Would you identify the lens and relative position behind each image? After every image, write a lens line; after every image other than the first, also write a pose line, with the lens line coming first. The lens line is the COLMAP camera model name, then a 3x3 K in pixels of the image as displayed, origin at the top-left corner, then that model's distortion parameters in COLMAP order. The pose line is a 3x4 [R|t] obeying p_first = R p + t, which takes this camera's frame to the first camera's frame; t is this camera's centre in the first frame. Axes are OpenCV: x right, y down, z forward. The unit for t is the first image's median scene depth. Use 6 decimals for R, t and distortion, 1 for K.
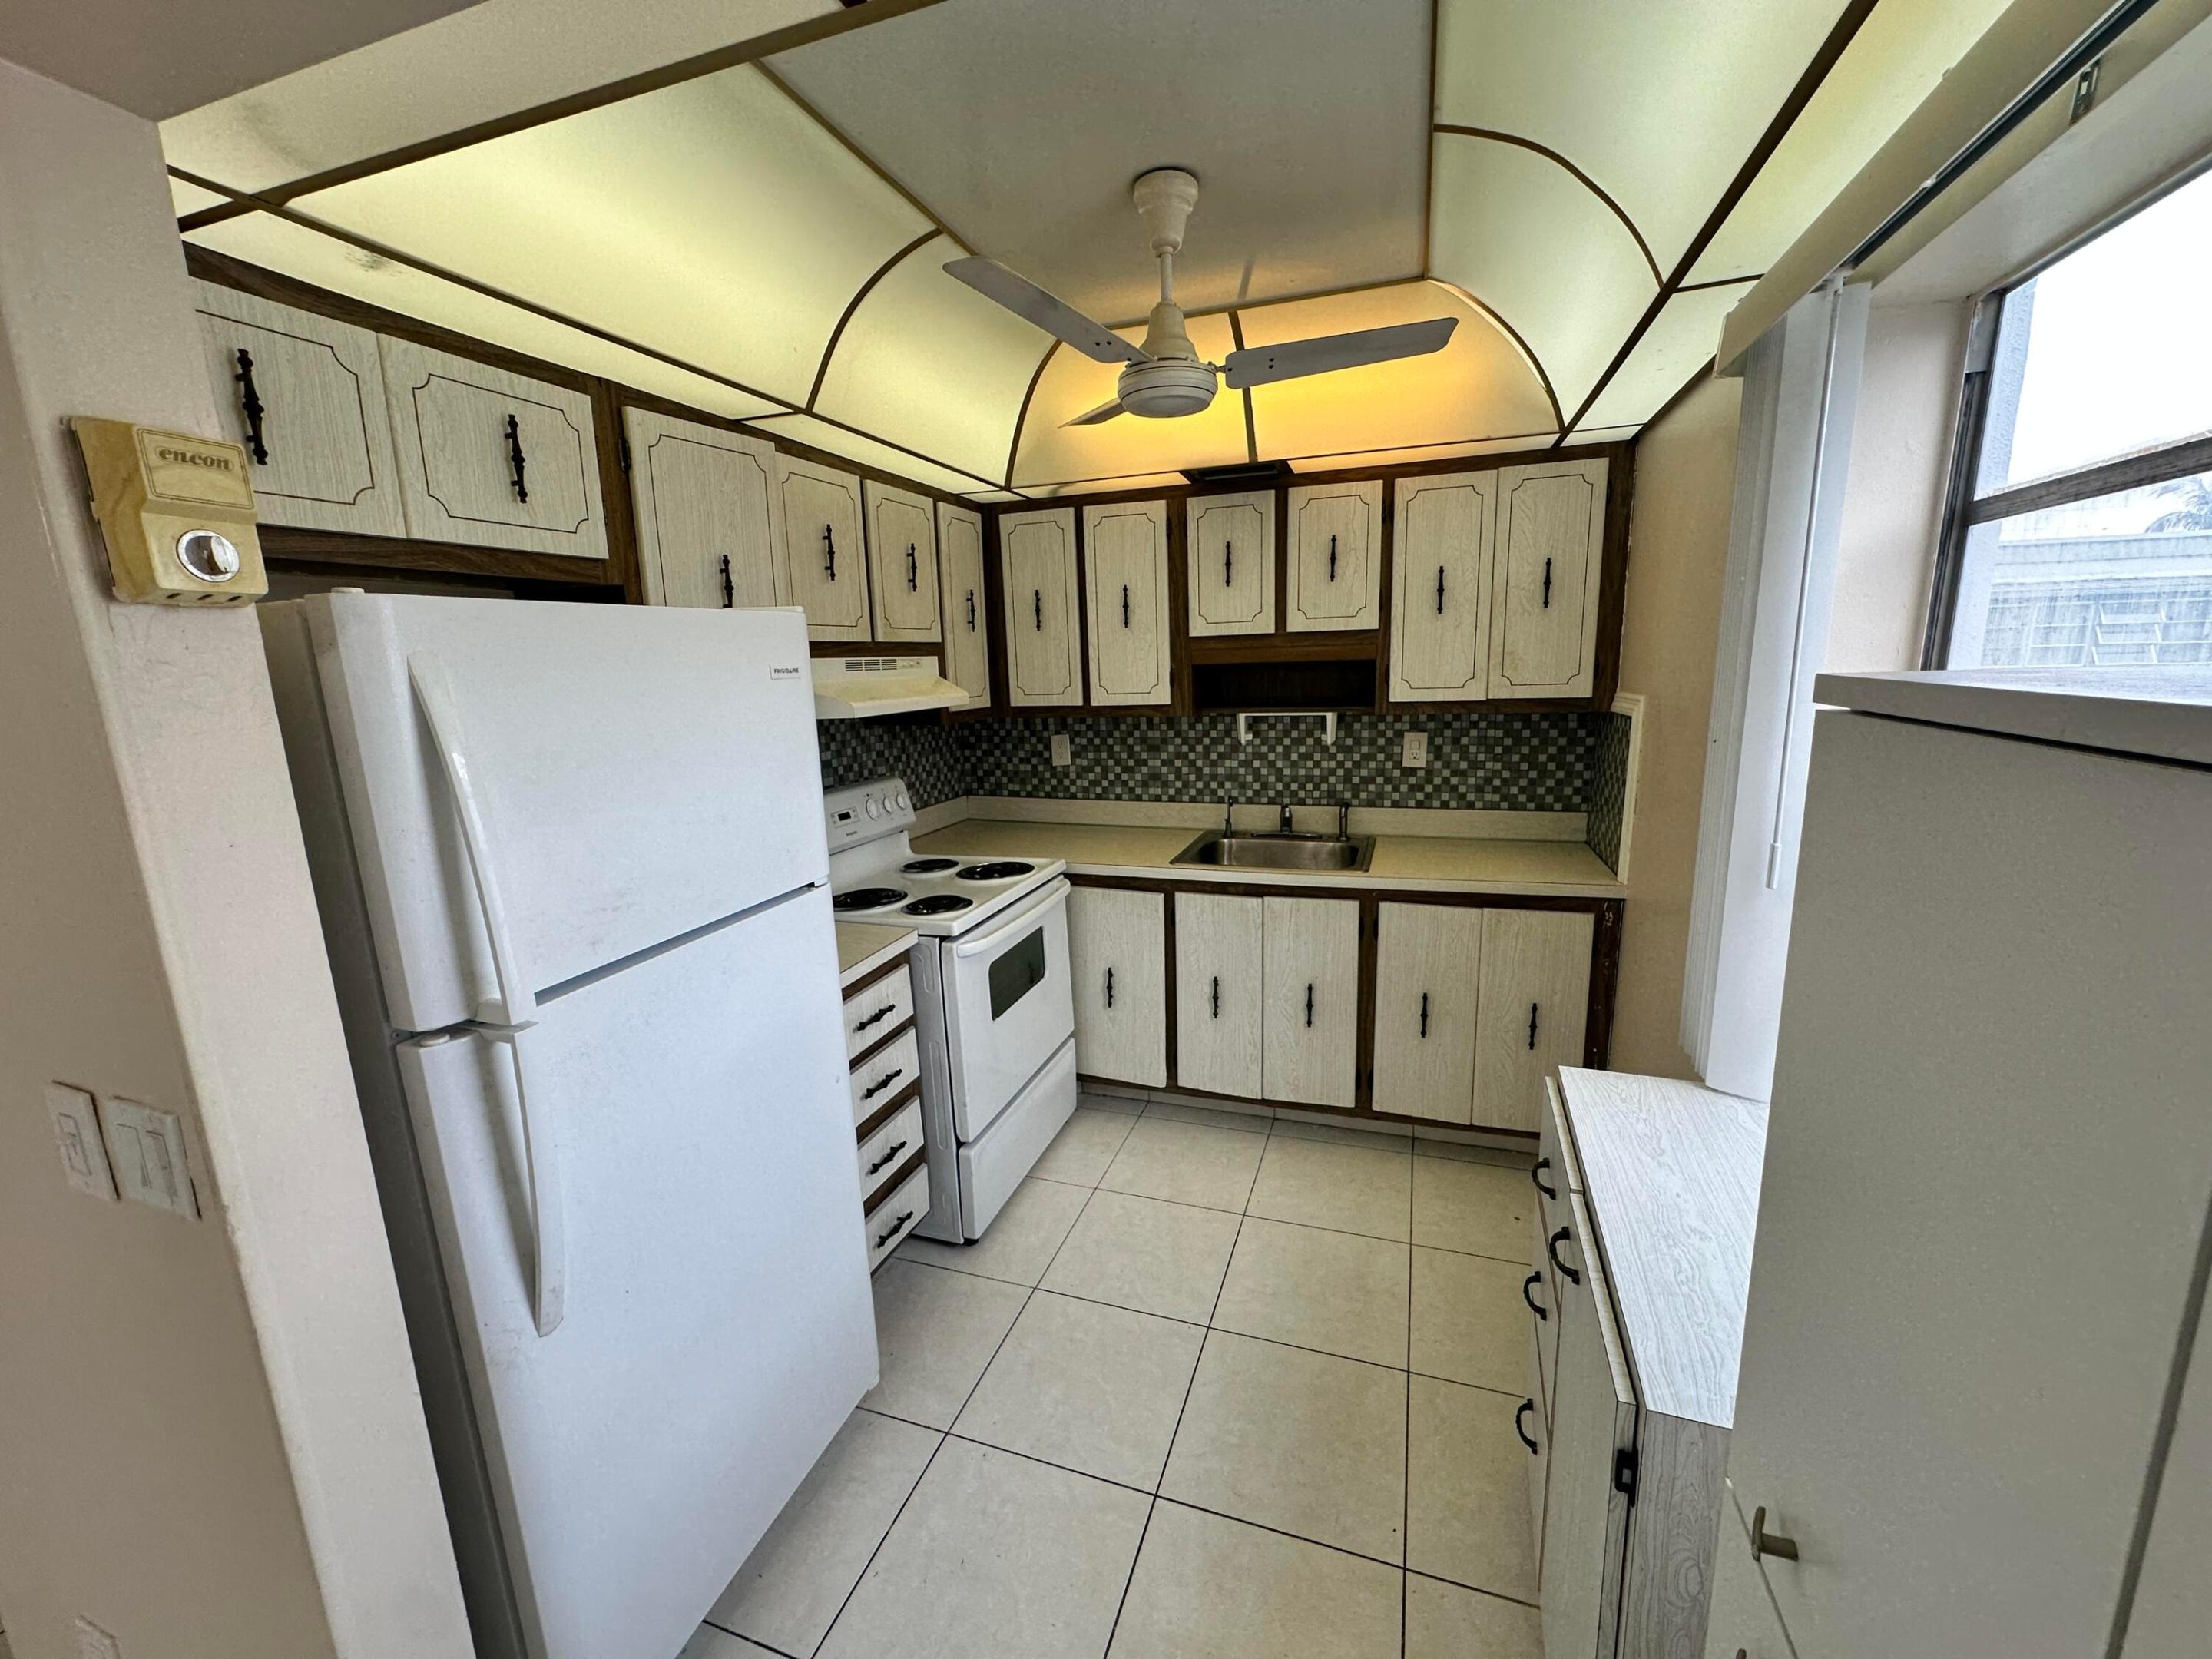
lens RADIAL K [[884.0, 0, 1115.1], [0, 884.0, 823.9], [0, 0, 1]] dist [-0.004514, 0.001537]
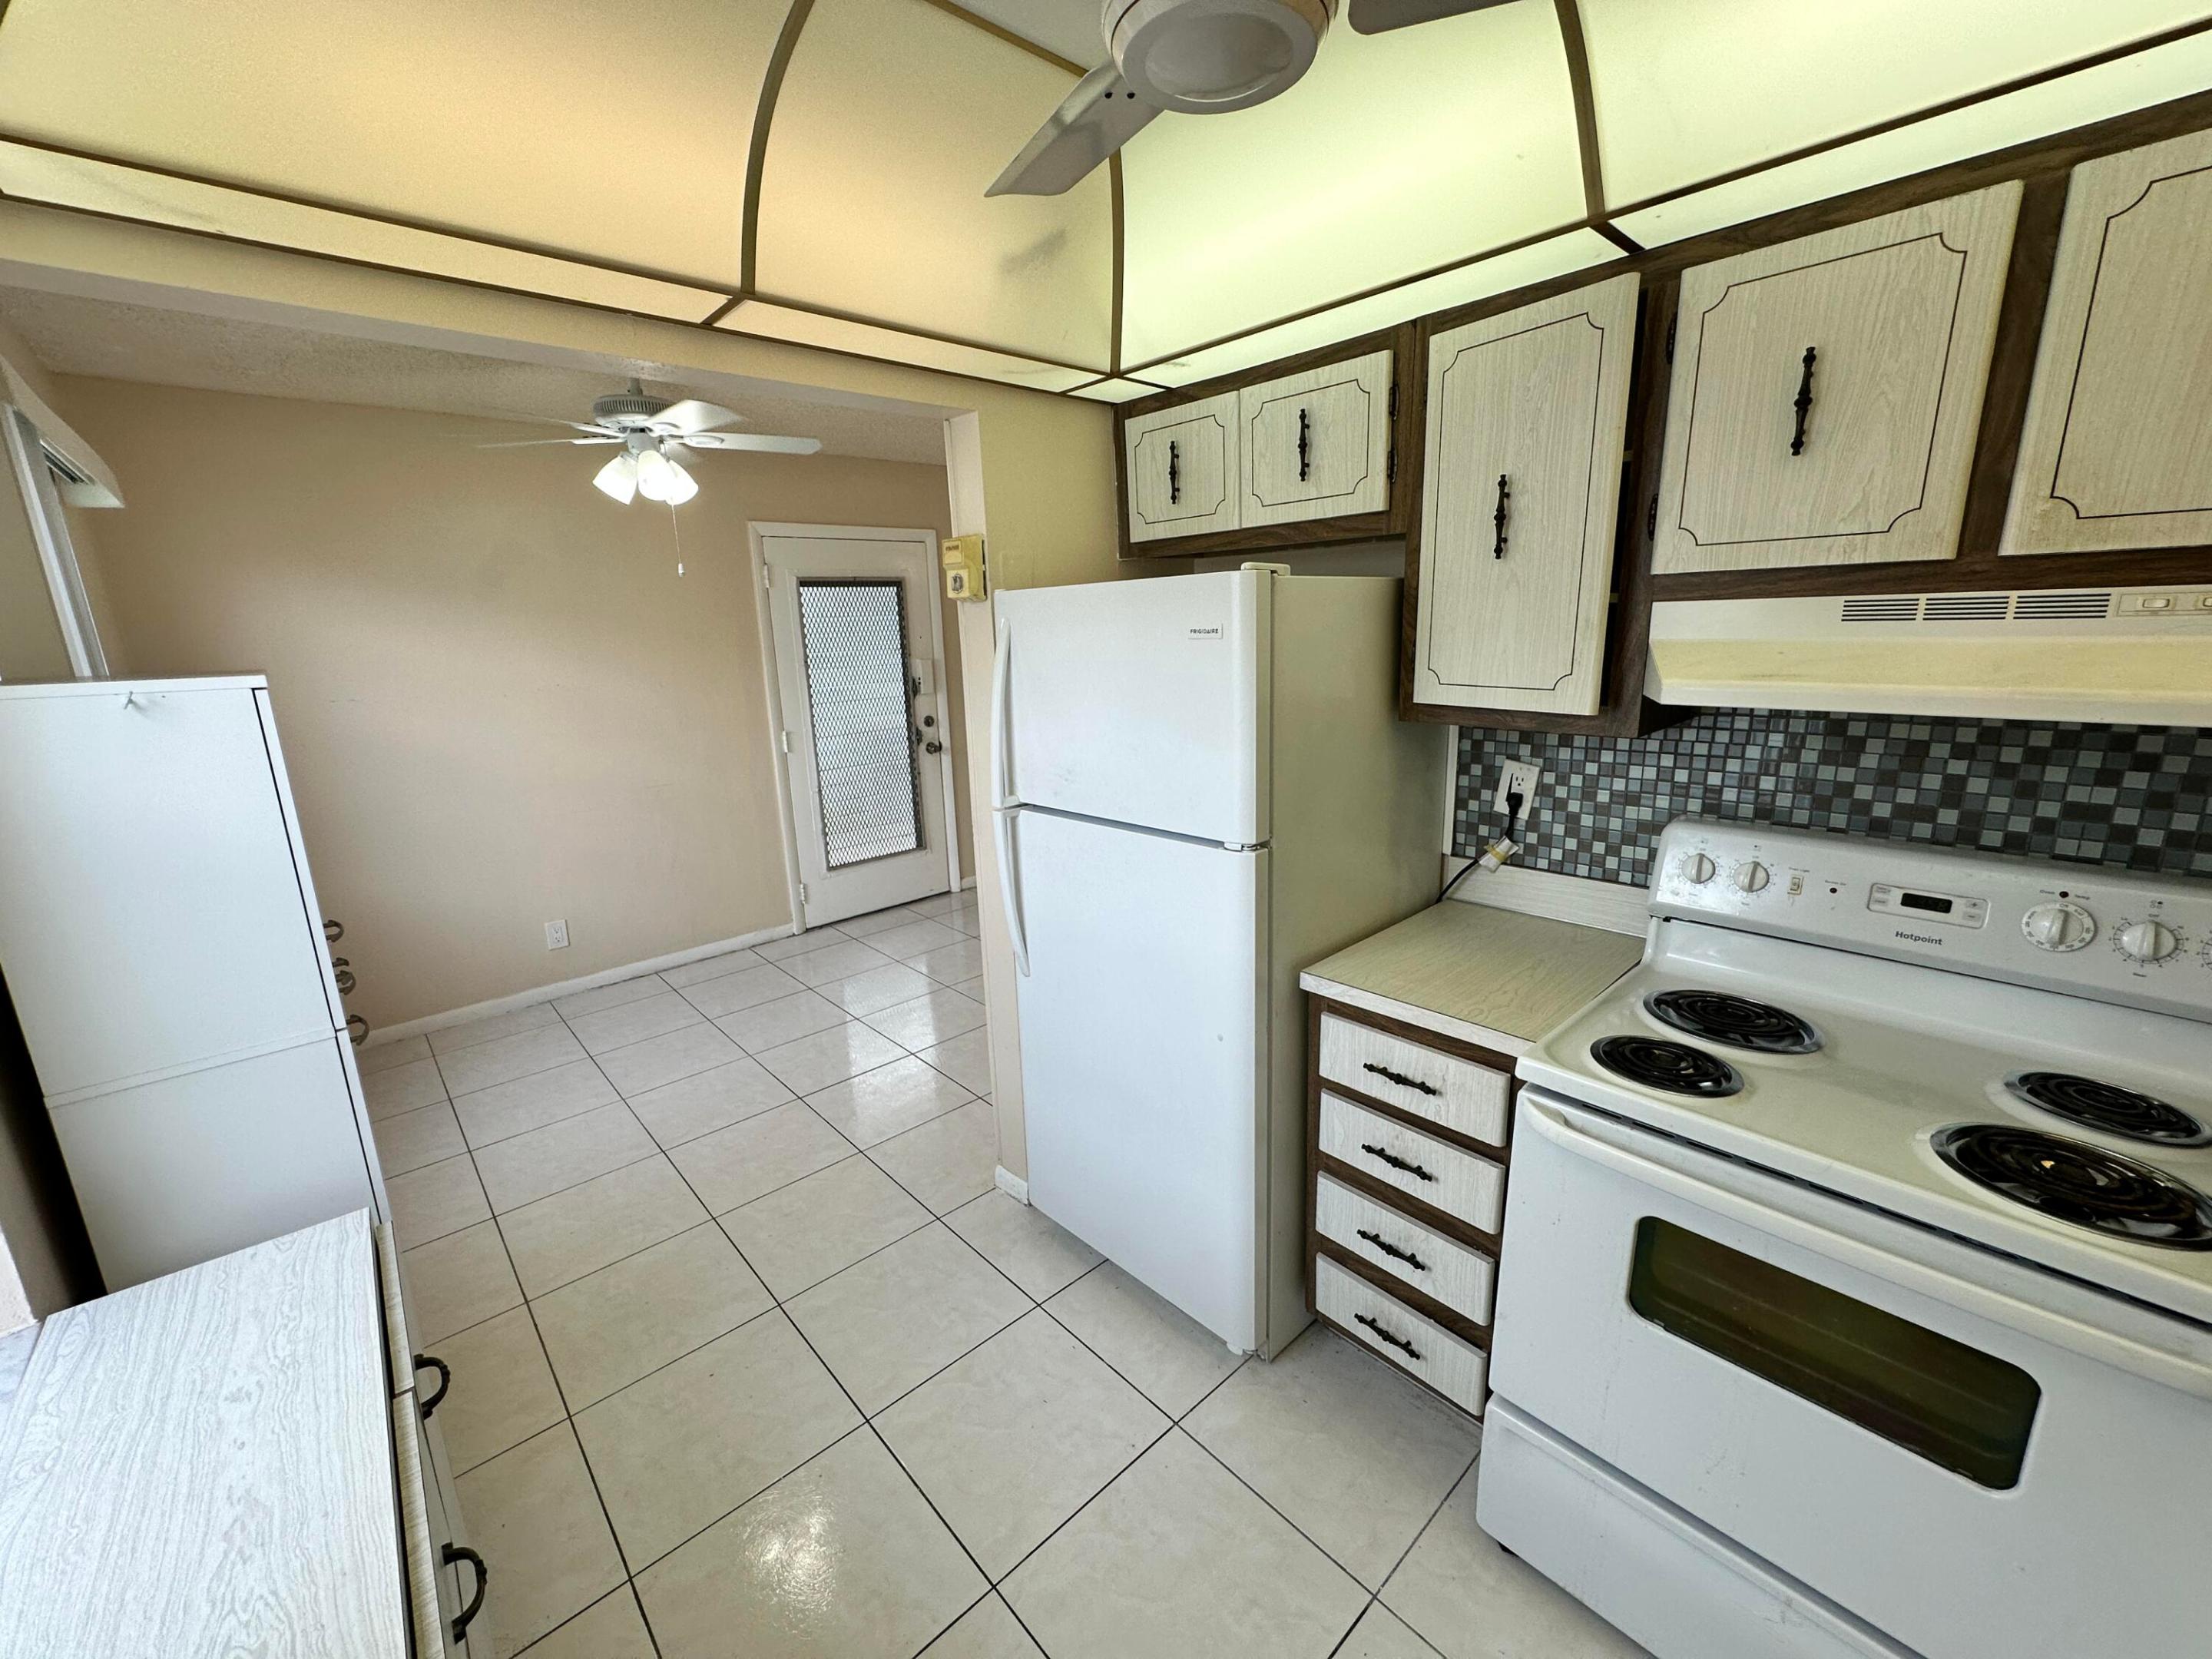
lens RADIAL K [[884.0, 0, 1103.5], [0, 884.0, 829.6], [0, 0, 1]] dist [-0.004514, 0.001537]
pose [[-0.480625, 0.242741, -0.842660, 0.372466], [-0.120545, 0.933514, 0.337668, -0.177096], [0.868601, 0.263870, -0.419409, 0.847438]]
